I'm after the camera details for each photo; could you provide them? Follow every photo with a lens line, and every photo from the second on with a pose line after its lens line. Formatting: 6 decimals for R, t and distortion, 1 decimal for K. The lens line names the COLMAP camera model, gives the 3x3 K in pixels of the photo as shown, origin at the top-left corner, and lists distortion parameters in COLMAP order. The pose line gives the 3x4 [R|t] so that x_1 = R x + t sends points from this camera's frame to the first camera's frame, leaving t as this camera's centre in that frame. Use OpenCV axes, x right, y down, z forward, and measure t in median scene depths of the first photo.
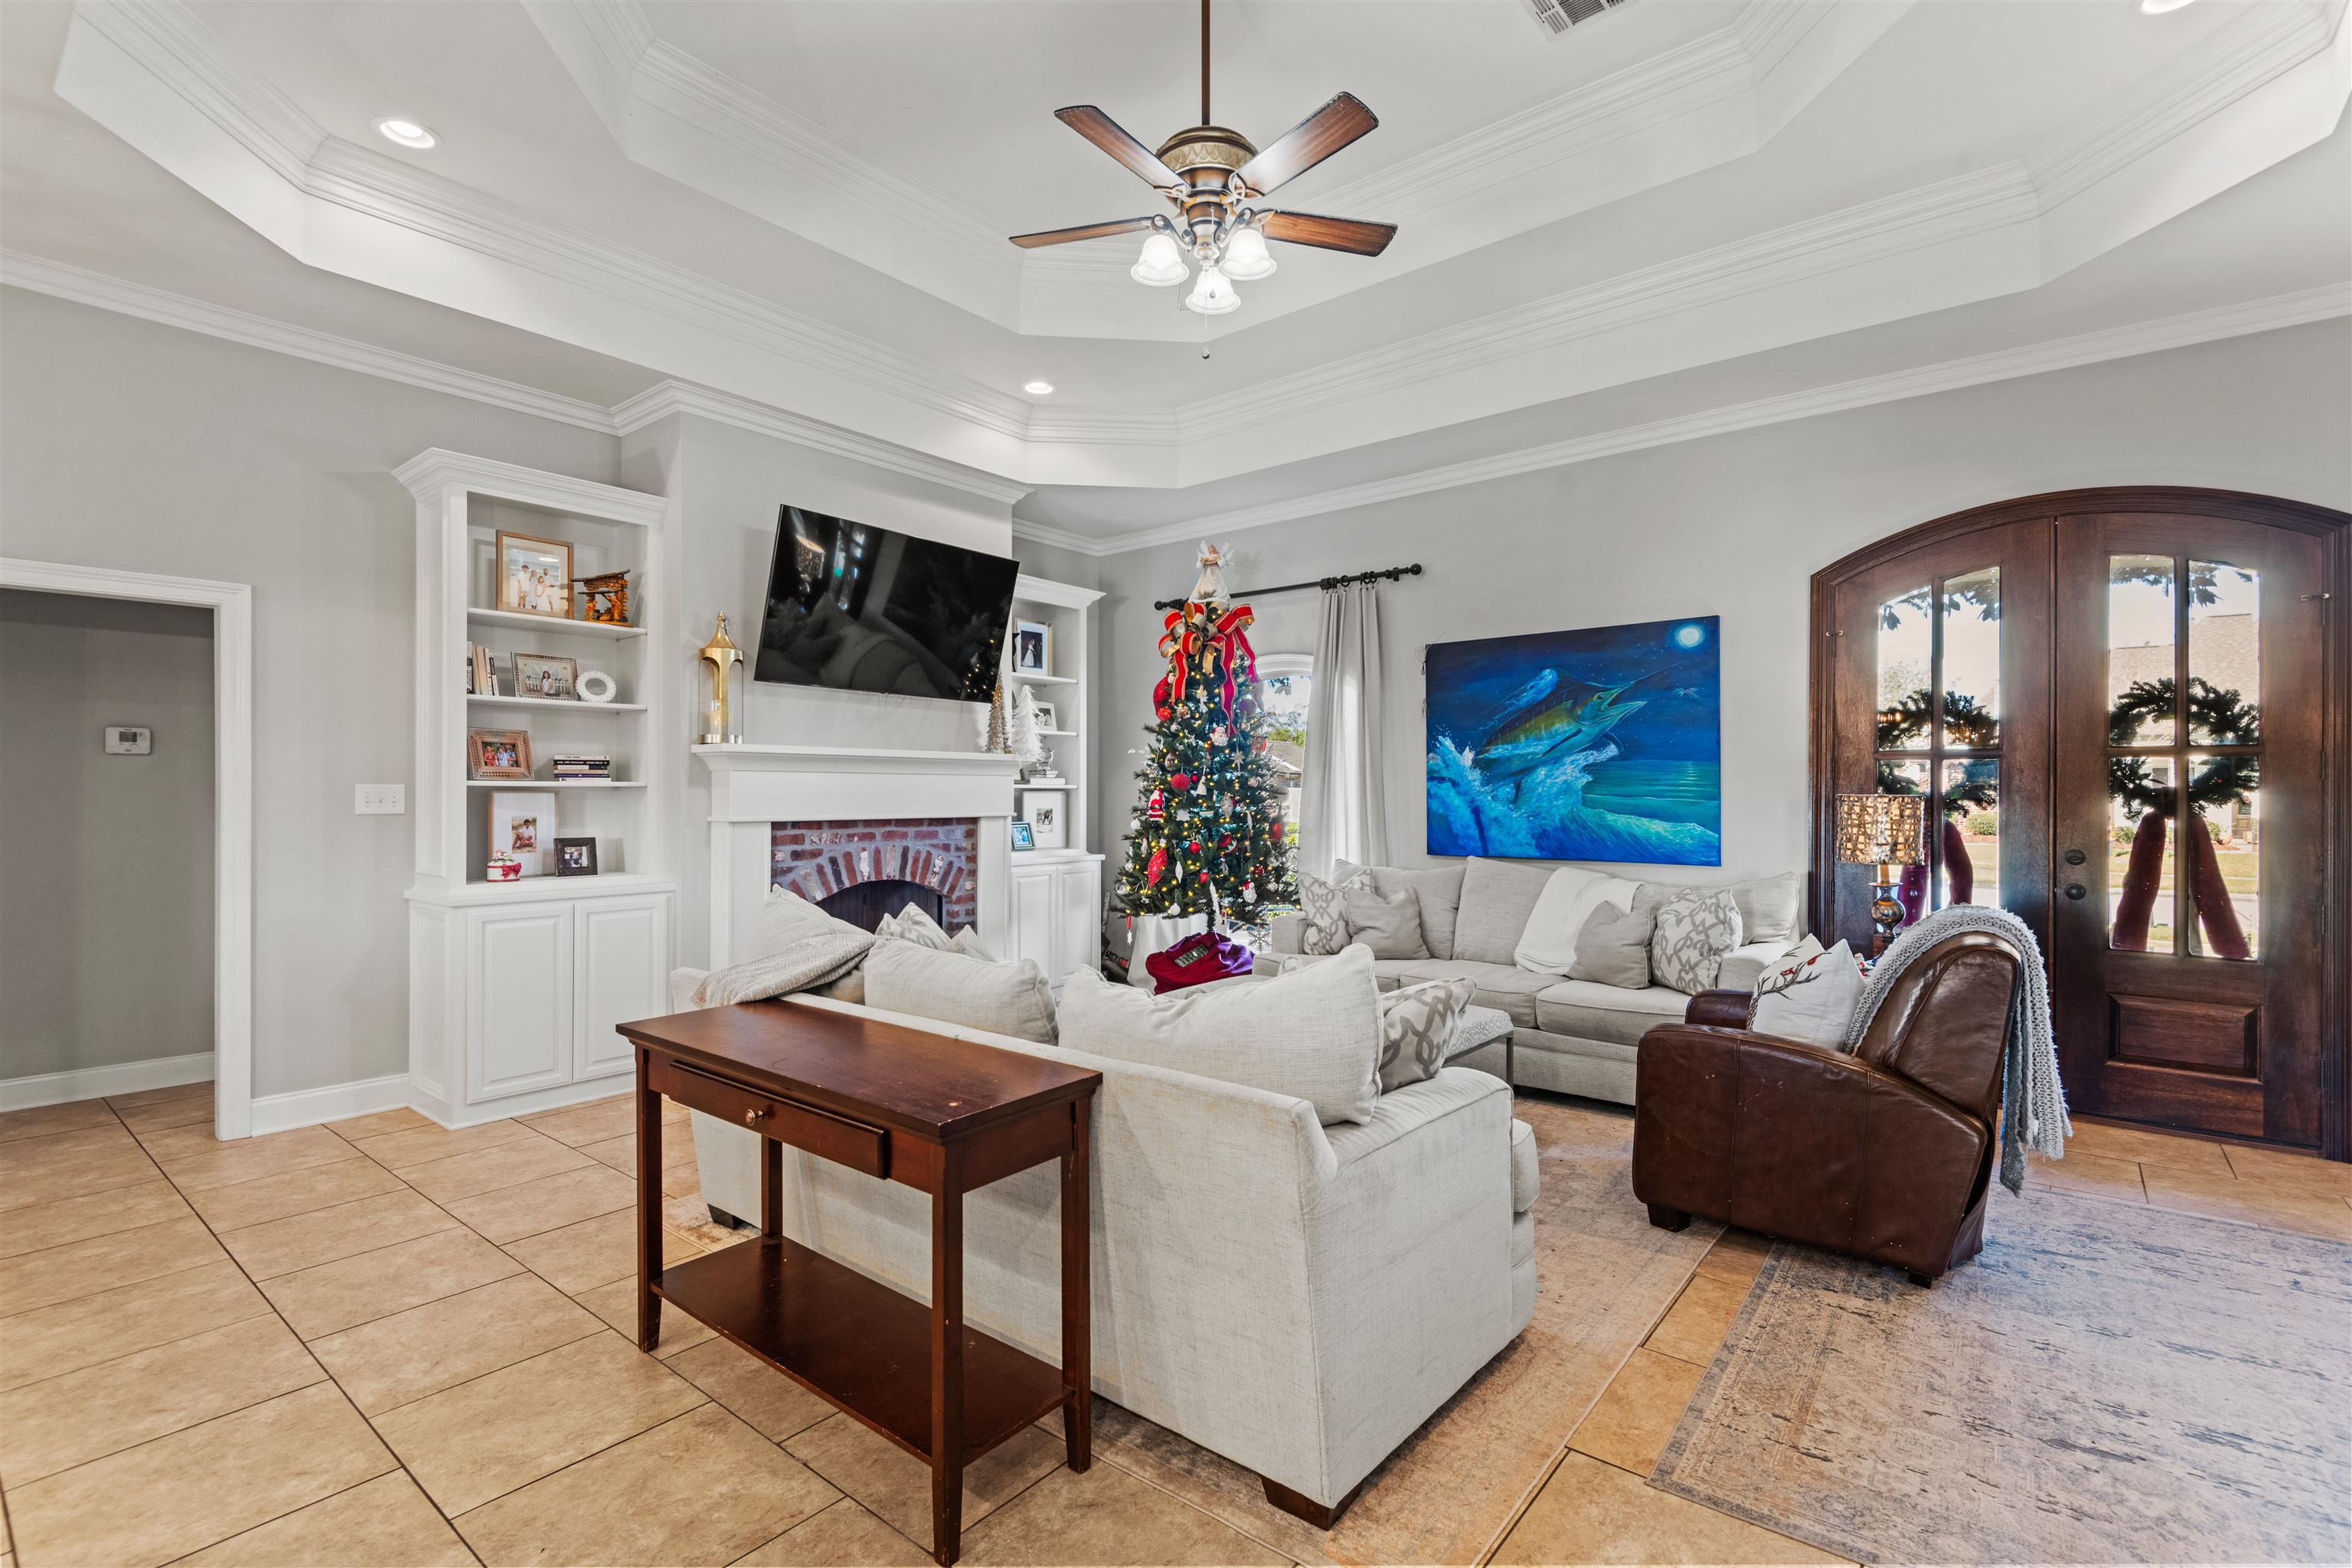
lens RADIAL K [[1070.0, 0, 1175.7], [0, 1070.0, 773.3], [0, 0, 1]] dist [0.016075, -0.010528]
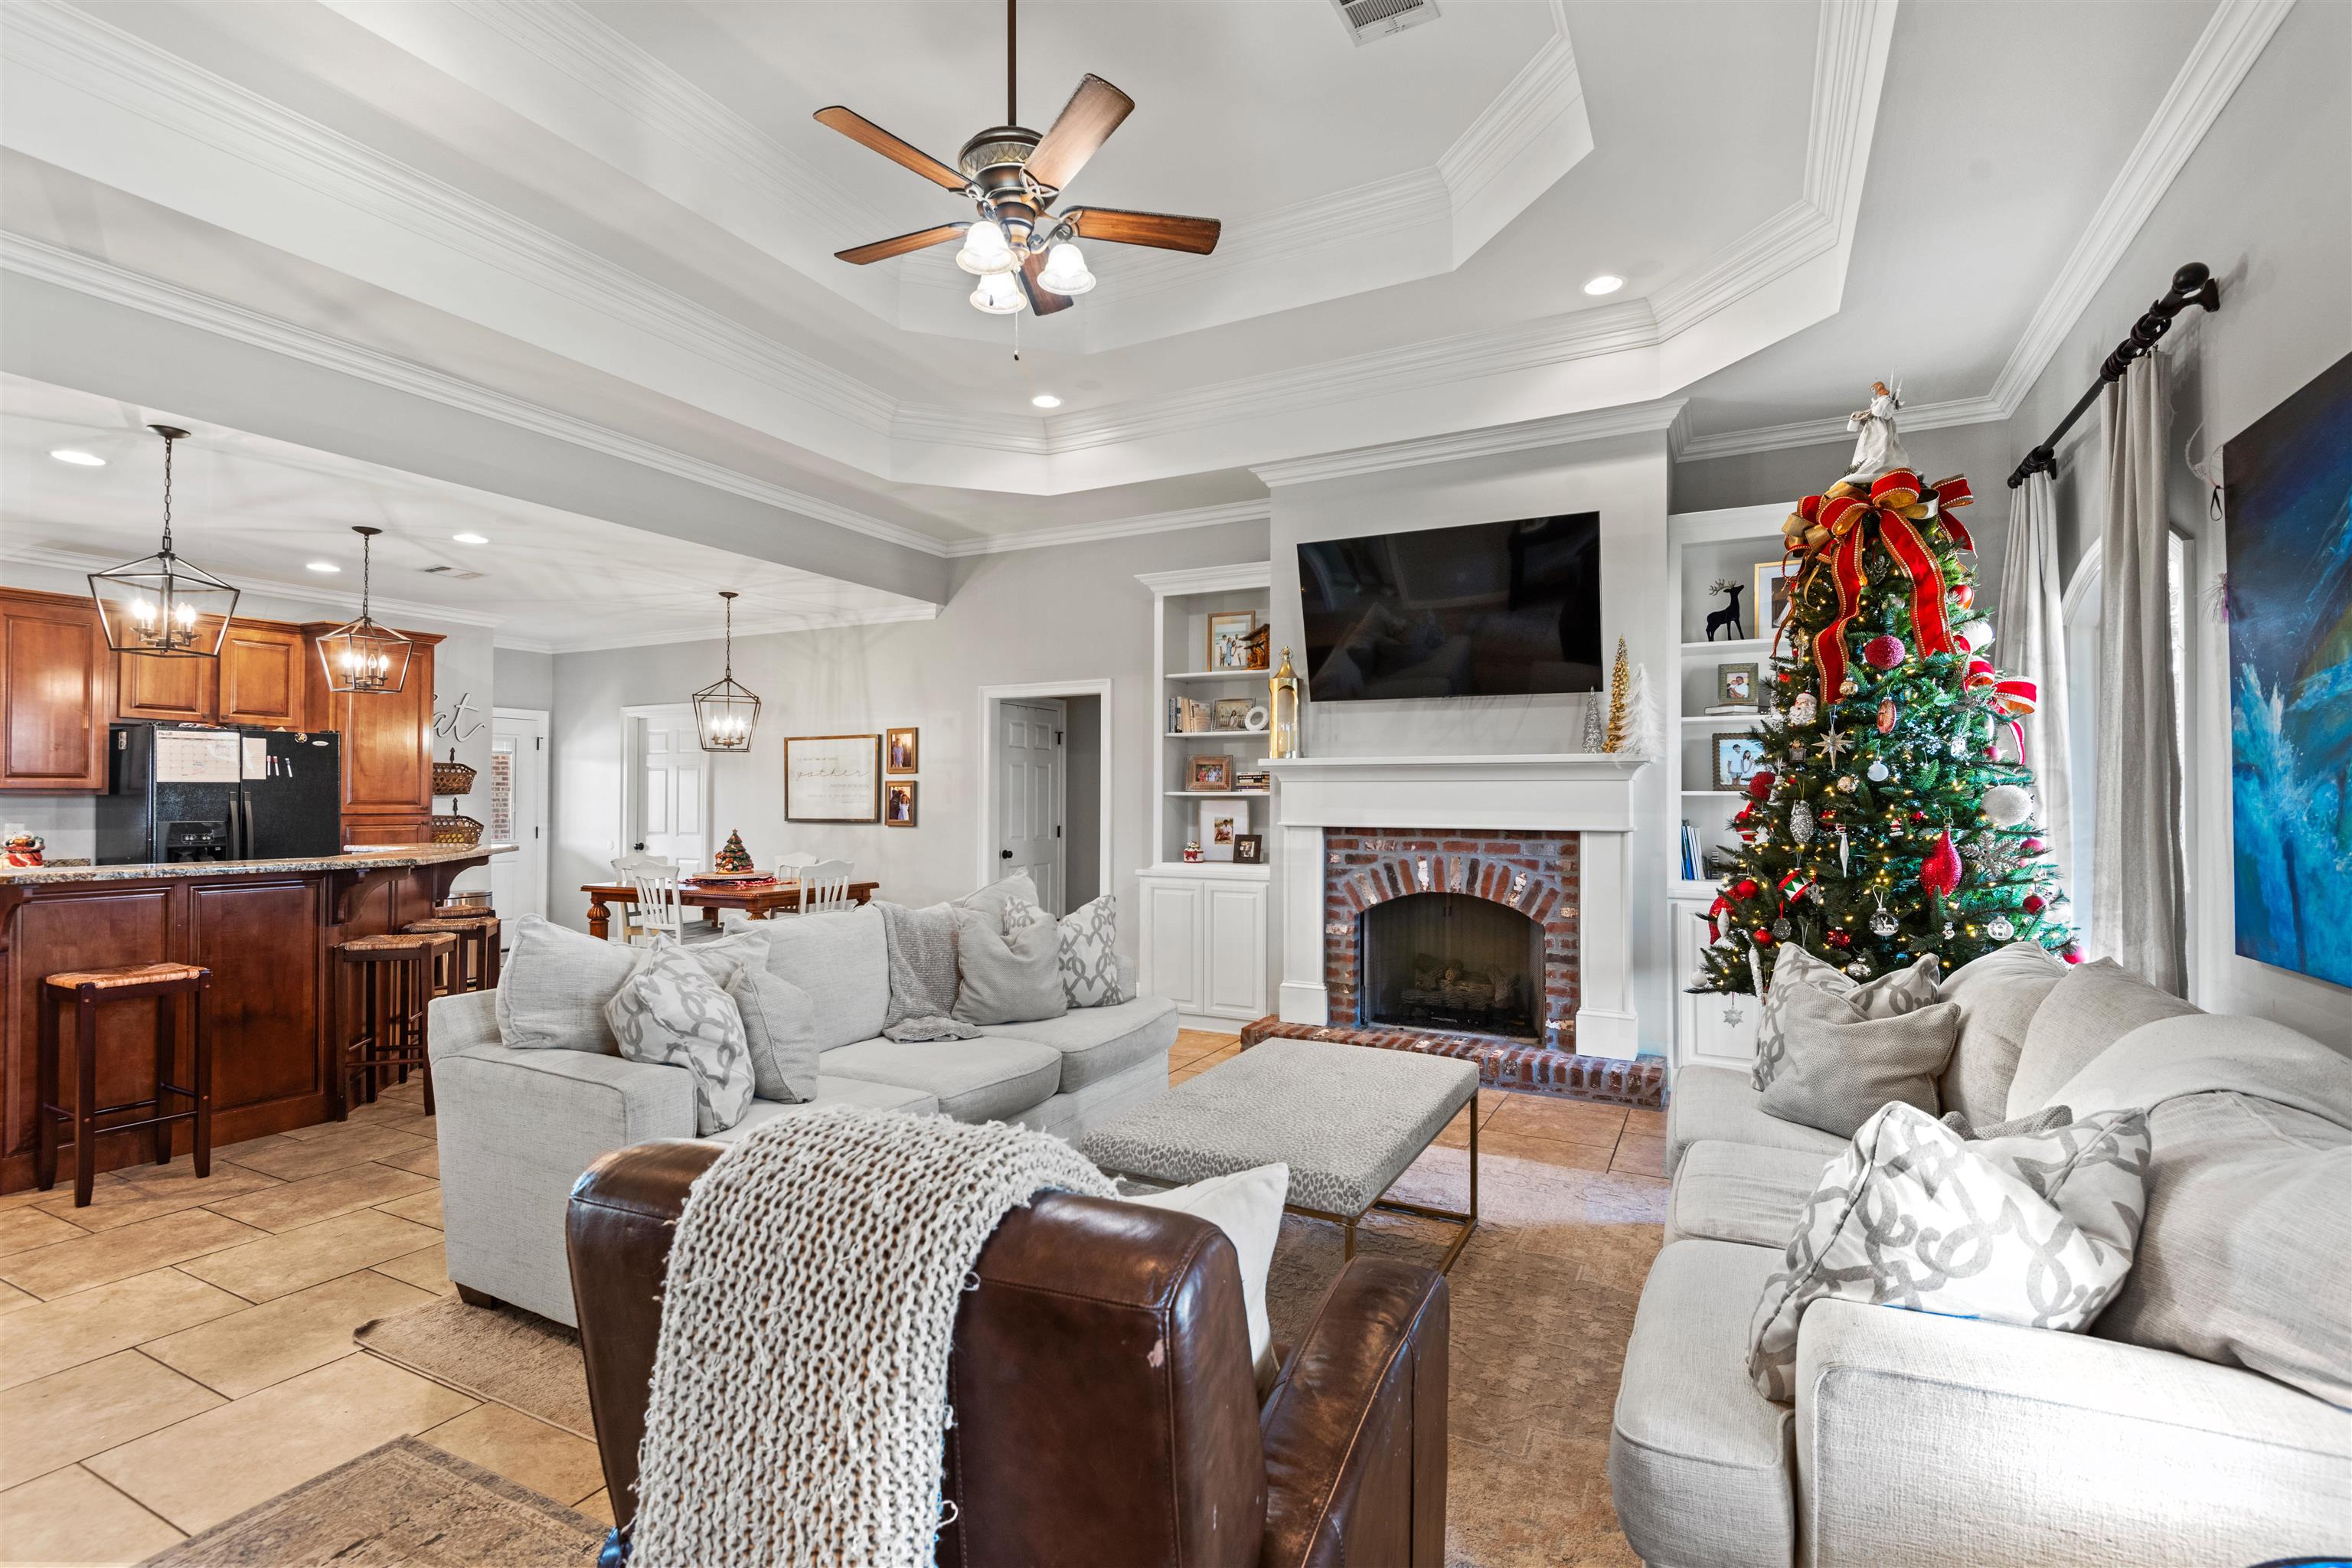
lens RADIAL K [[1070.0, 0, 1197.9], [0, 1070.0, 782.0], [0, 0, 1]] dist [0.016075, -0.010528]
pose [[0.206314, -0.016789, -0.978342, 0.614278], [0.012873, 0.999813, -0.014443, 0.011811], [0.978401, -0.009614, 0.206491, 0.581792]]
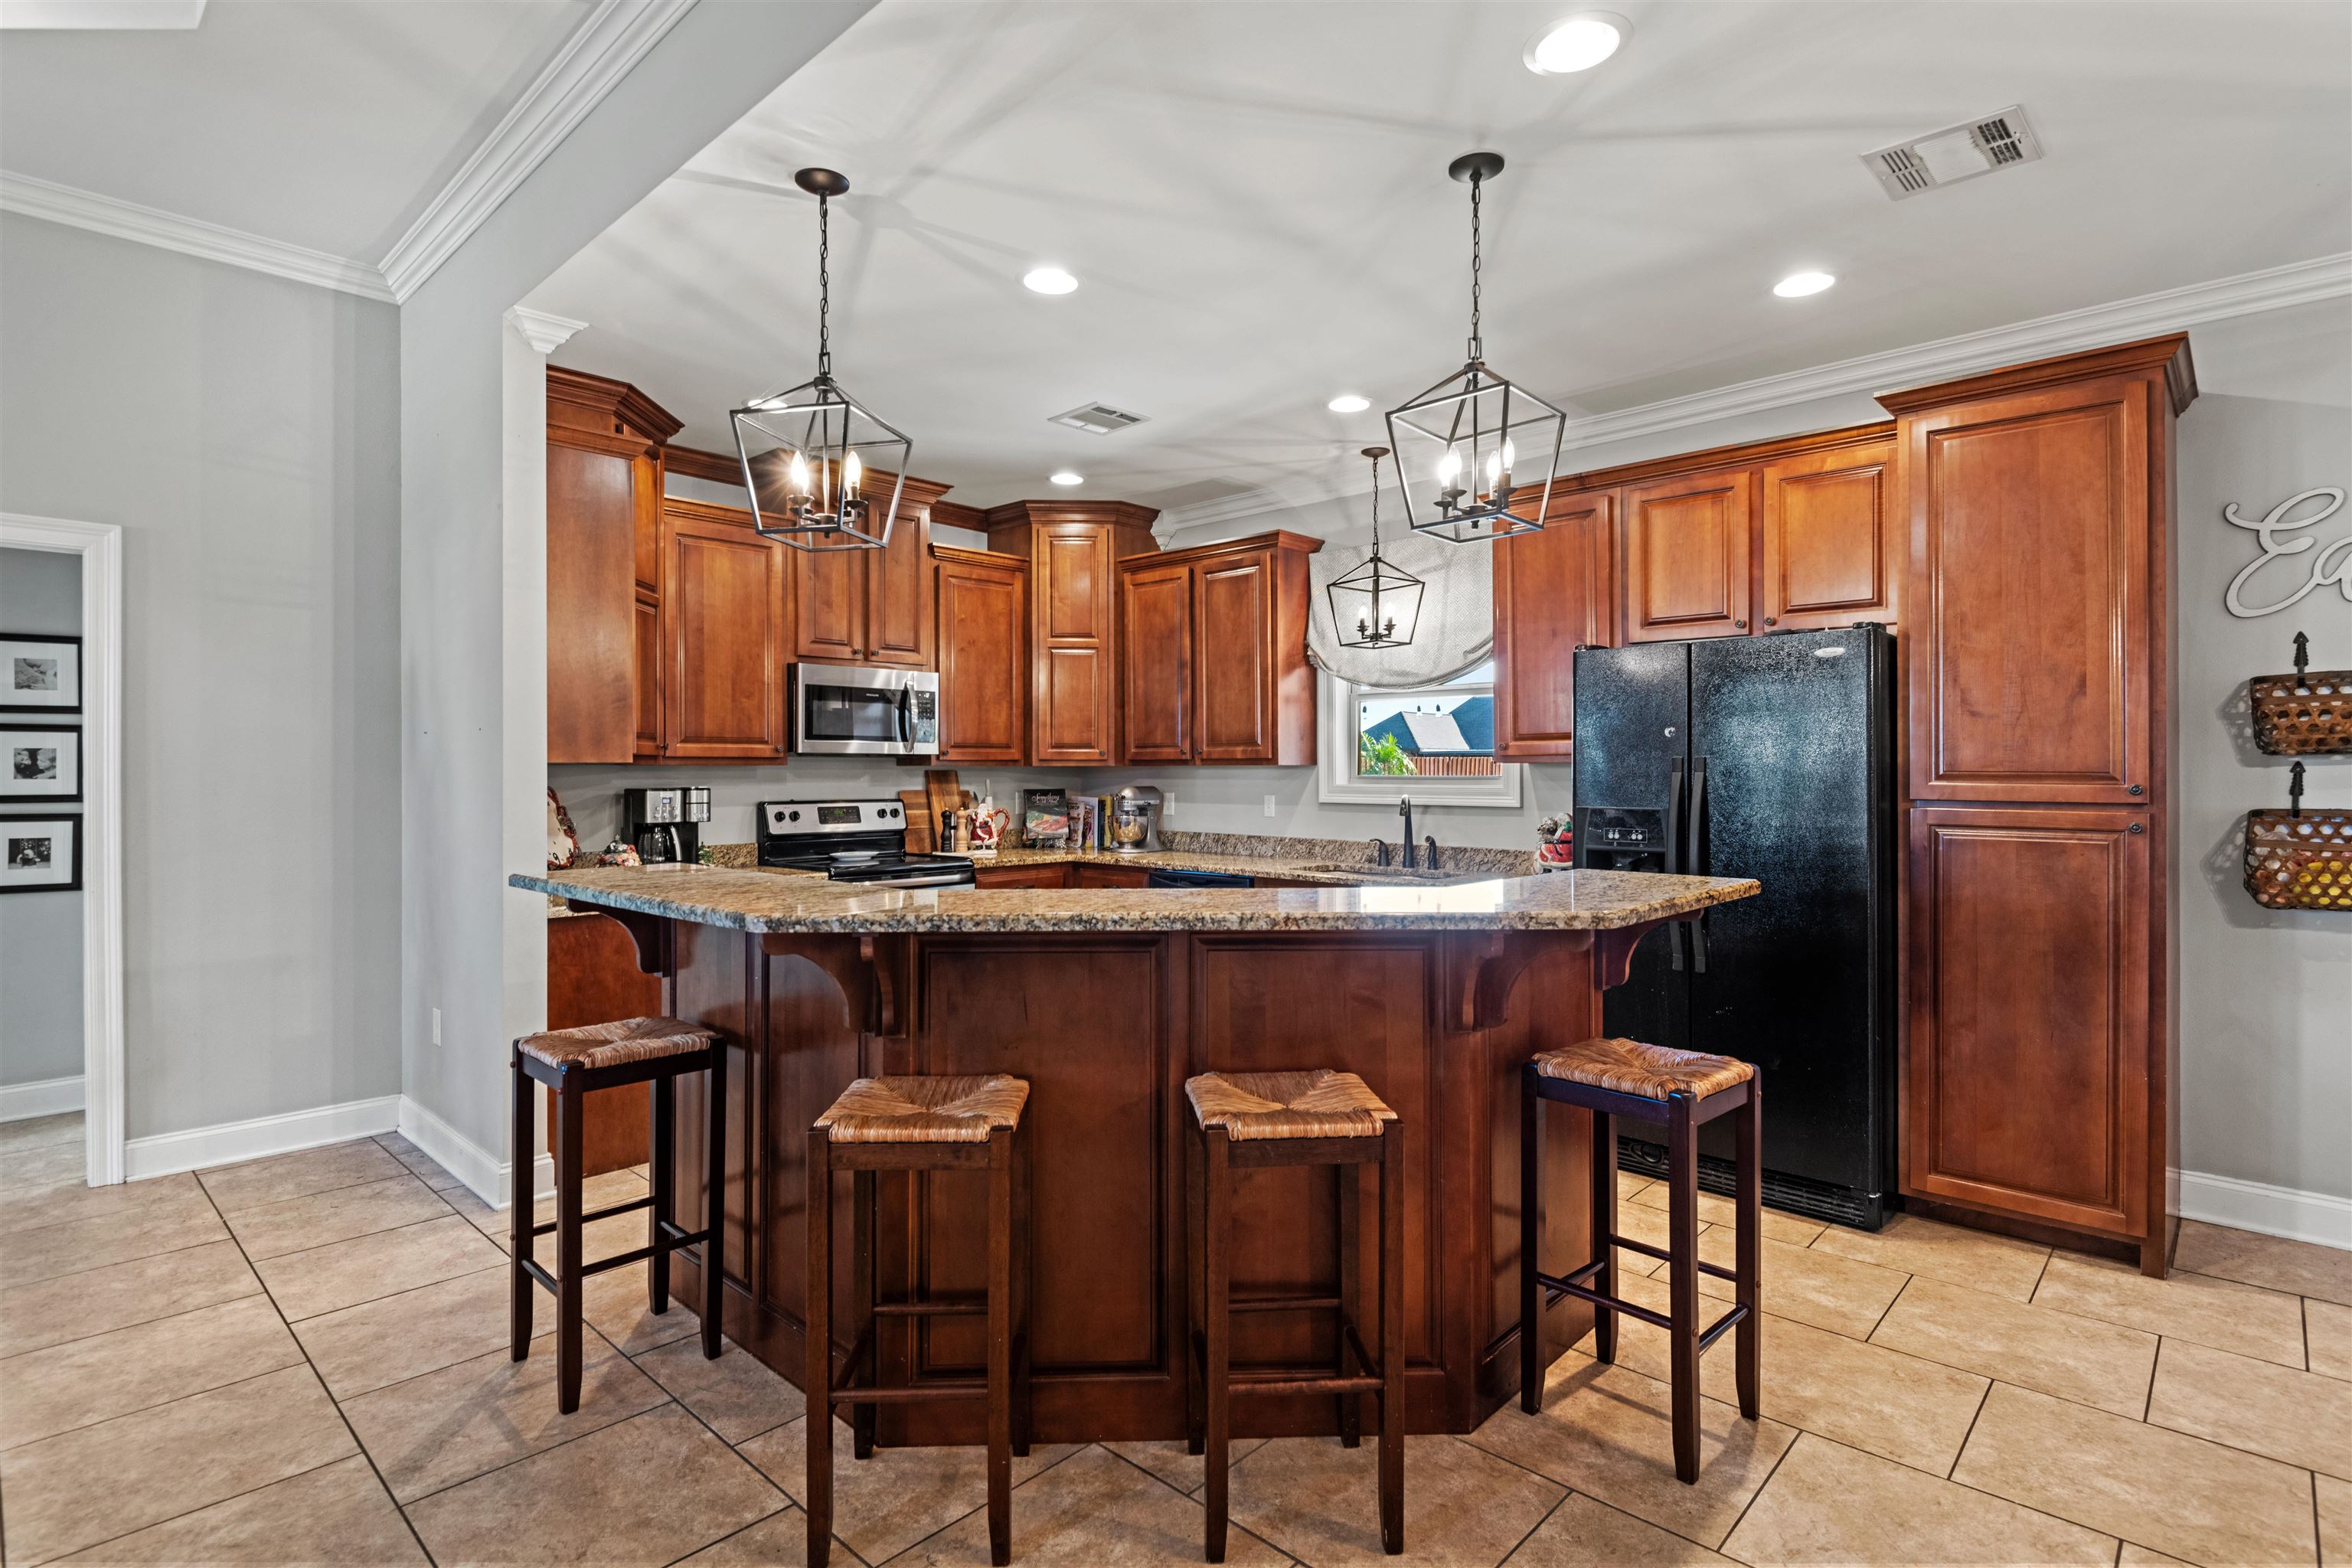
lens RADIAL K [[1148.5, 0, 1146.5], [0, 1148.5, 769.4], [0, 0, 1]] dist [0.000688, -0.001697]
pose [[-0.995490, 0.003973, 0.094781, -0.410127], [0.002637, 0.999895, -0.014216, 0.009206], [-0.094828, -0.013902, -0.995397, 0.519383]]
